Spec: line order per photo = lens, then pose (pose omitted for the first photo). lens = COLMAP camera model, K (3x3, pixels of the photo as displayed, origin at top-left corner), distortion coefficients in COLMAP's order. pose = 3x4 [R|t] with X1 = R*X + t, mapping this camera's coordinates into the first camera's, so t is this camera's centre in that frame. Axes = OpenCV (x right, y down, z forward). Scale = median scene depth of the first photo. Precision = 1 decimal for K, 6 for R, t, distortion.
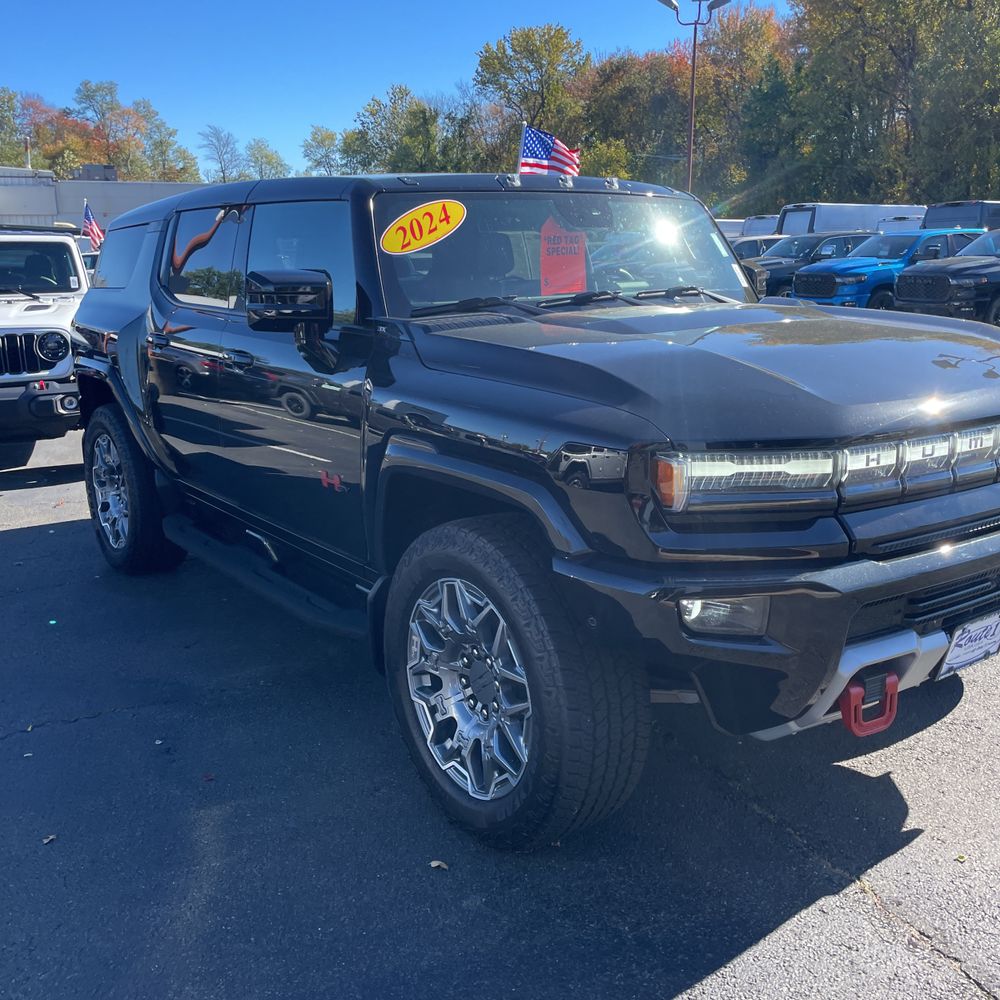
lens RADIAL K [[1017.5, 0, 500.0], [0, 1017.5, 500.0], [0, 0, 1]] dist [0.171167, -0.230526]
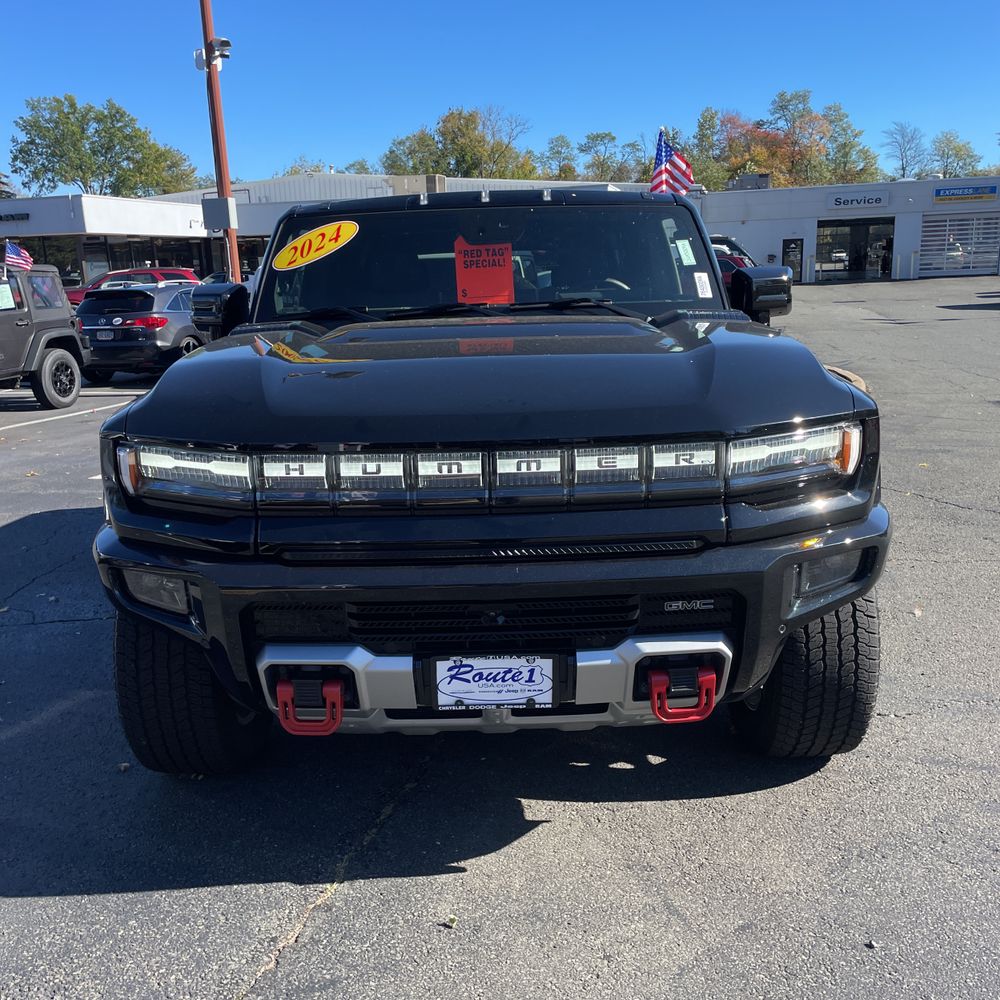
lens RADIAL K [[1061.2, 0, 500.0], [0, 1061.2, 500.0], [0, 0, 1]] dist [0.136777, -0.317309]
pose [[0.787406, 0.117514, -0.605130, 0.741681], [-0.123050, 0.991868, 0.032502, -0.043322], [0.604028, 0.048869, 0.795463, 0.168232]]
